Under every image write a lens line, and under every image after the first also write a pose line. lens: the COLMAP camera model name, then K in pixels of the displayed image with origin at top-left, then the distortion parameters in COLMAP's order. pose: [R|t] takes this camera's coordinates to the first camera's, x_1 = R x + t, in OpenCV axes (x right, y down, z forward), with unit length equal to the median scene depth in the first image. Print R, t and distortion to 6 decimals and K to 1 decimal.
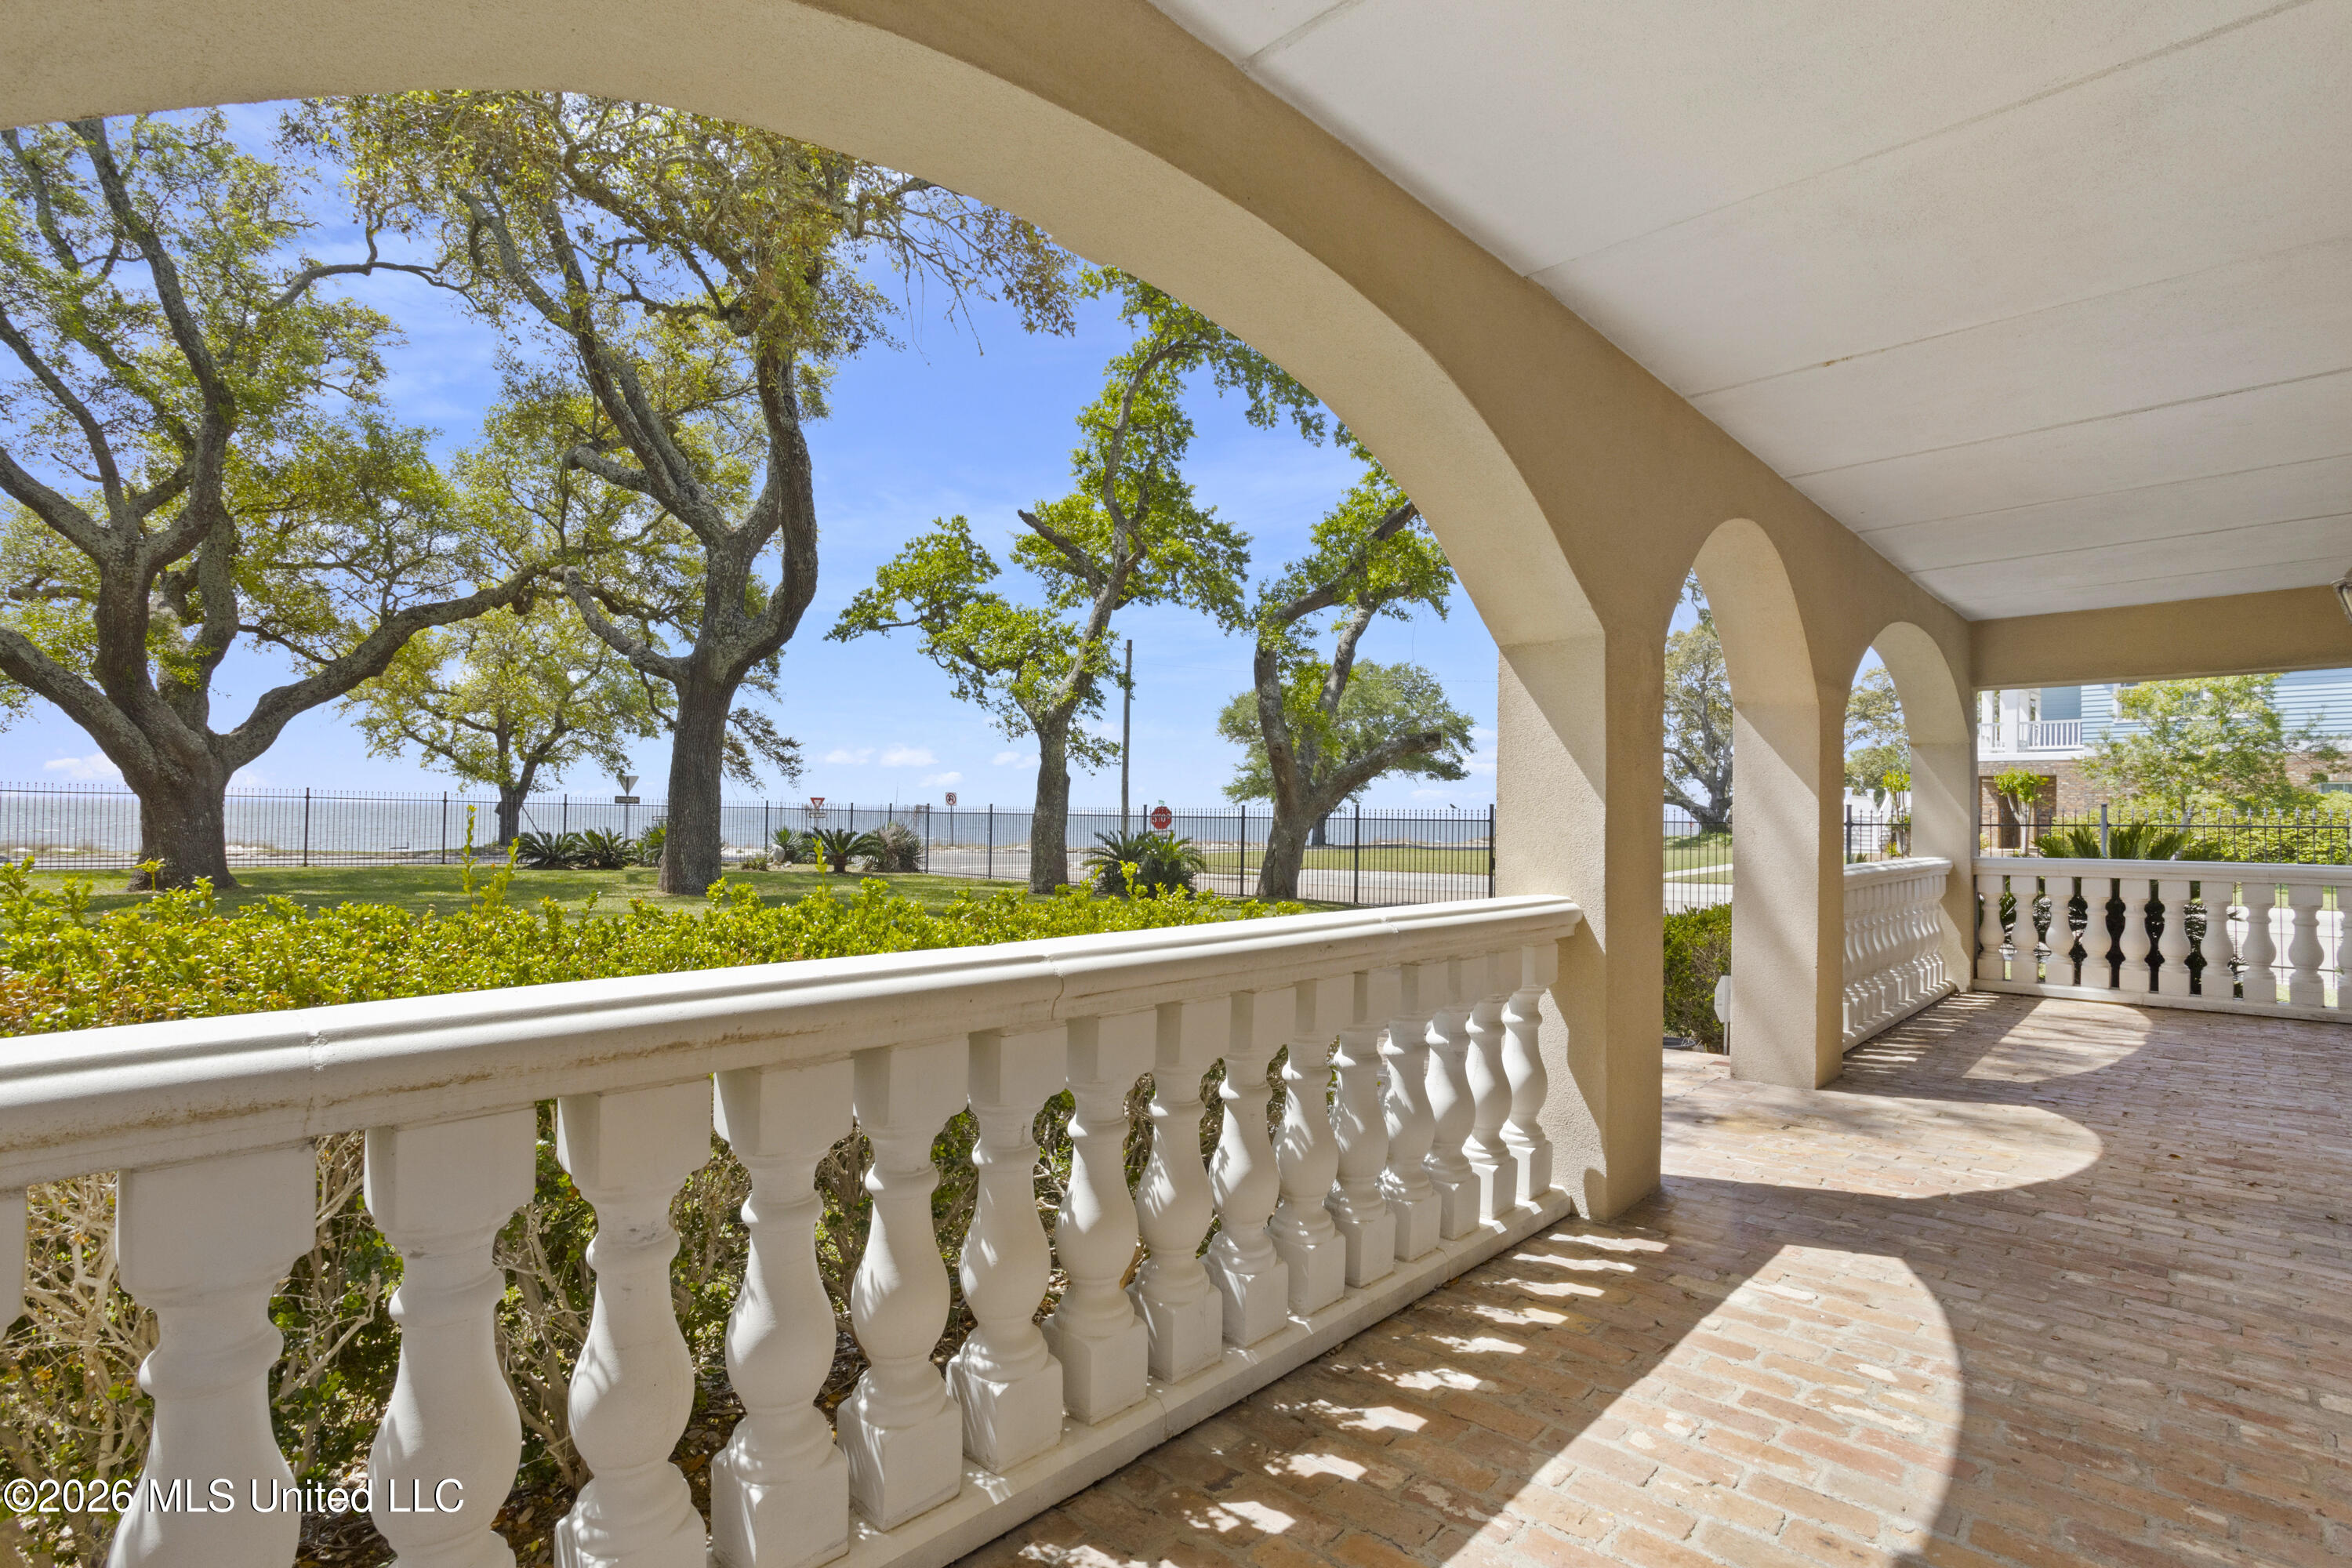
lens RADIAL K [[1114.9, 0, 1183.7], [0, 1114.9, 804.9], [0, 0, 1]] dist [-0.054168, 0.028706]
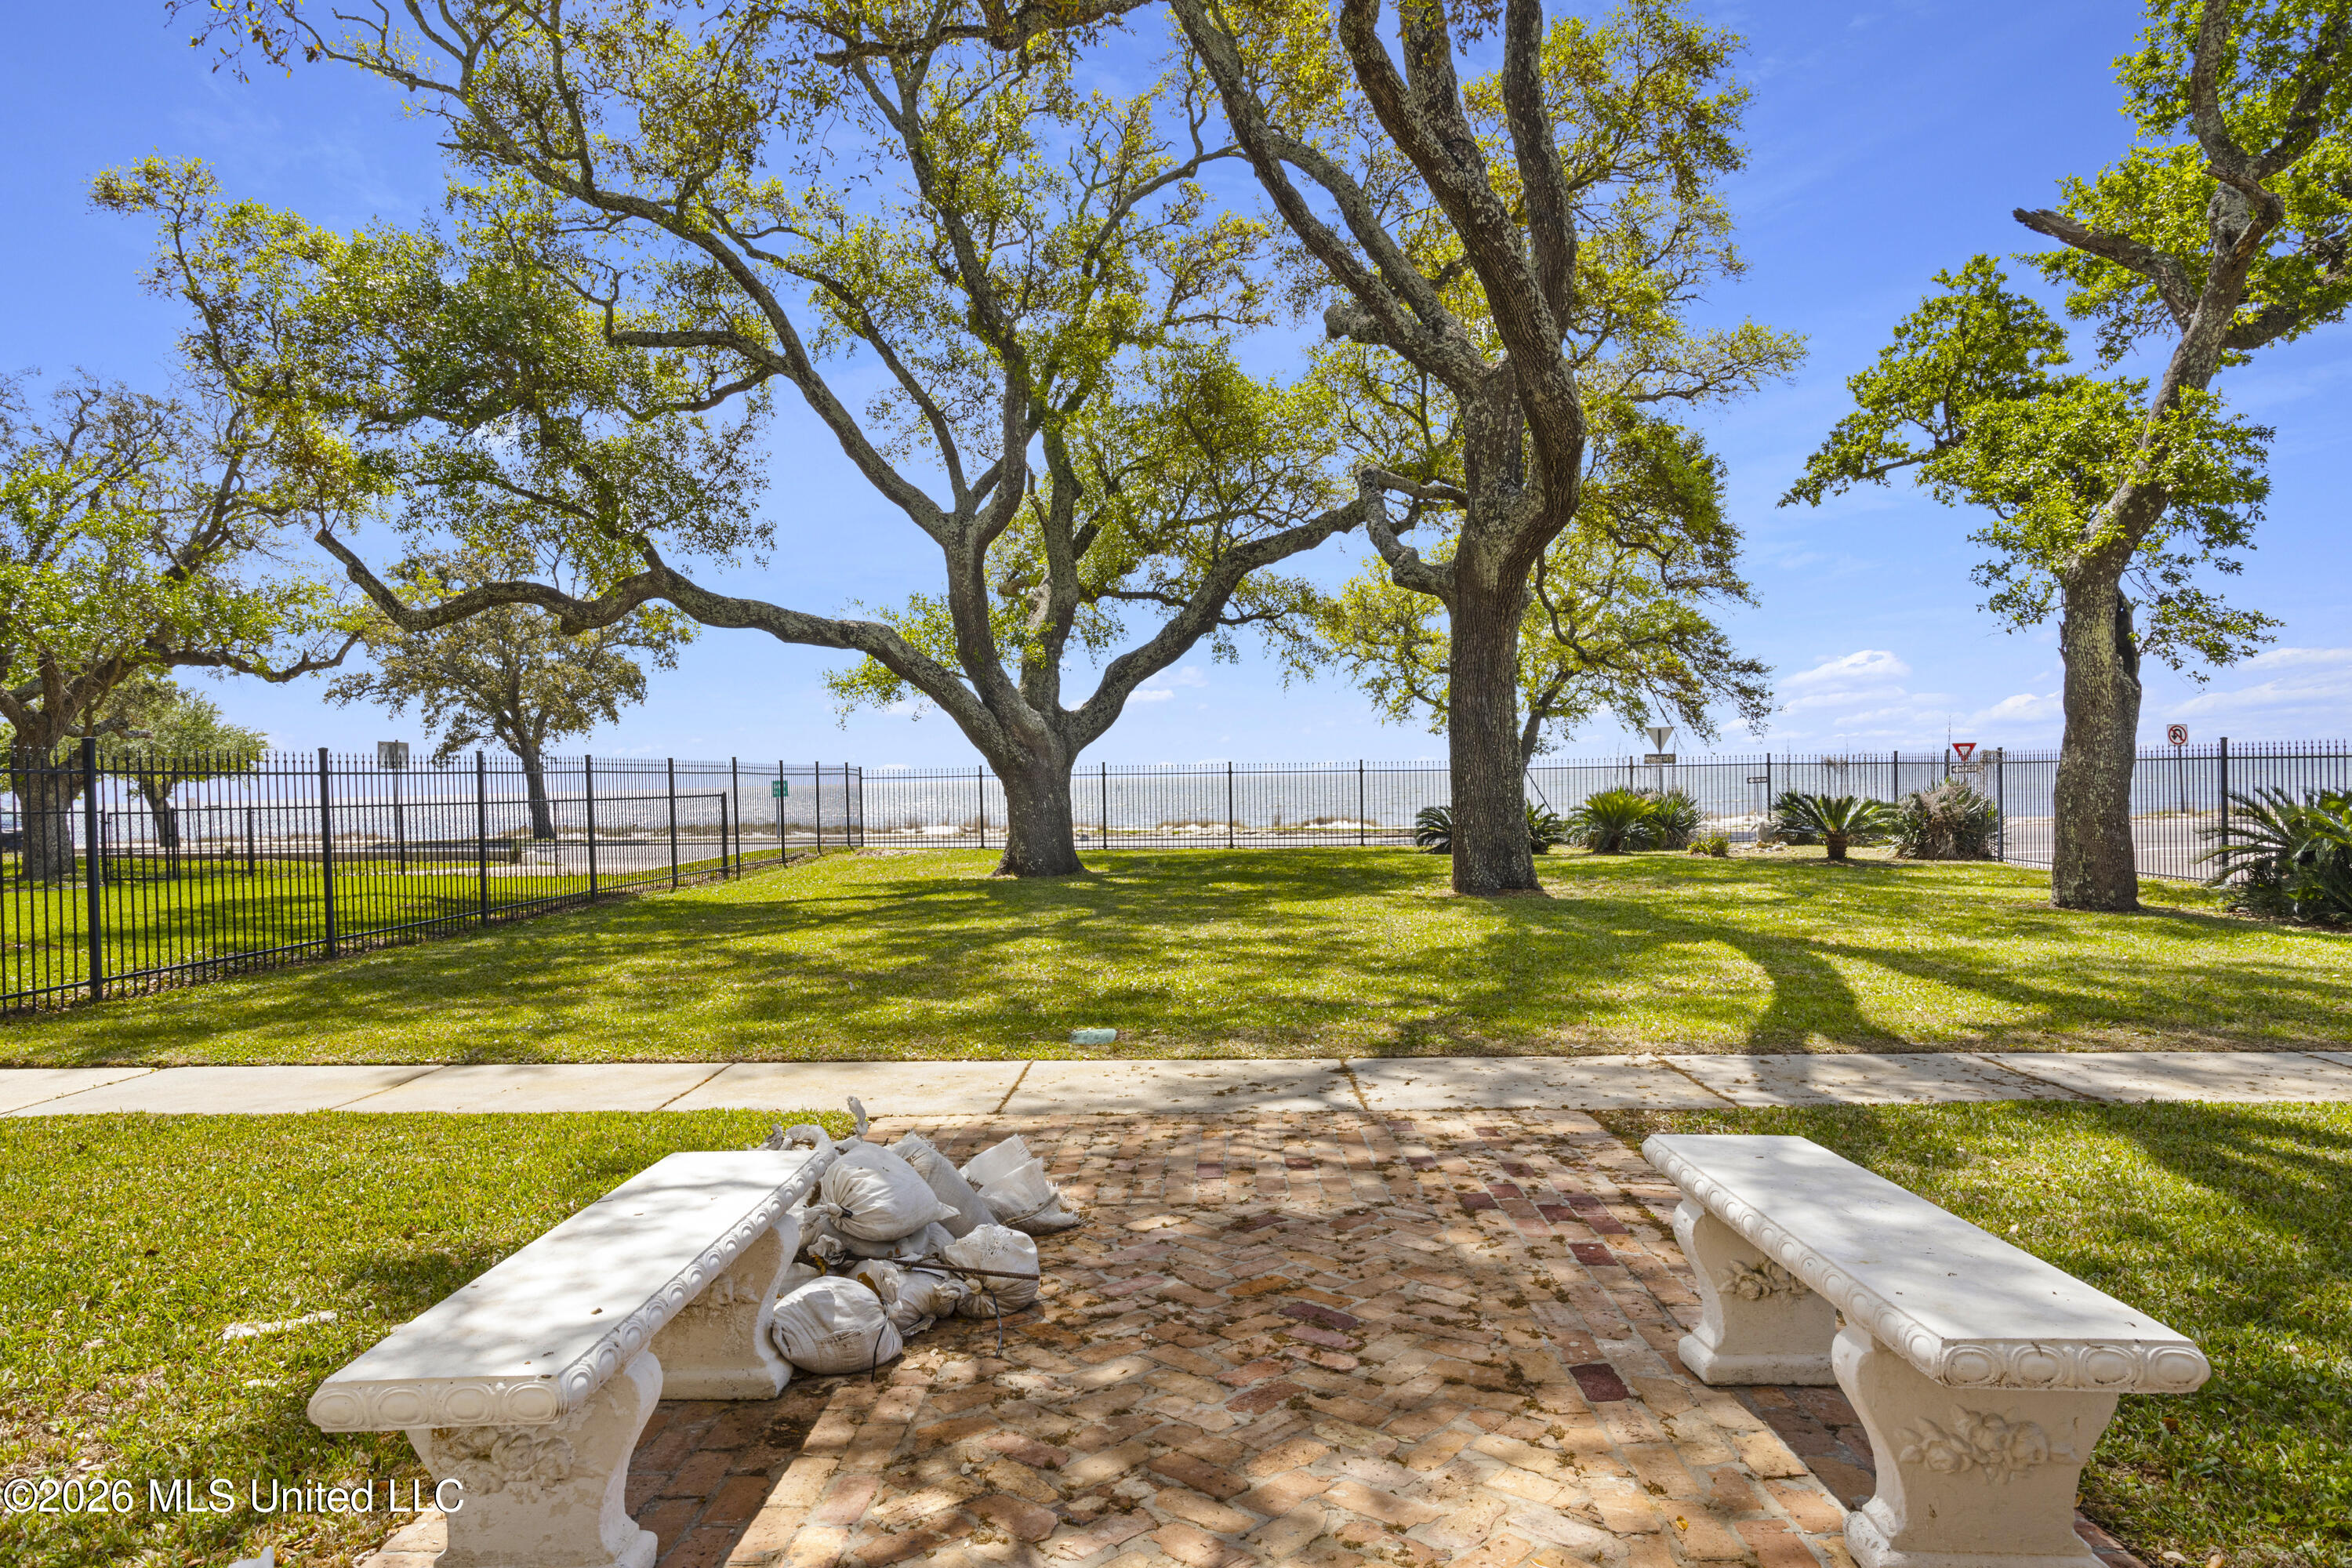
lens RADIAL K [[1480.6, 0, 1160.8], [0, 1480.6, 793.9], [0, 0, 1]] dist [-0.052630, 0.070325]
pose [[0.653312, -0.021608, -0.756780, 0.145069], [0.039182, 0.999218, 0.005295, 0.003602], [0.756074, -0.033112, 0.653648, 0.234549]]
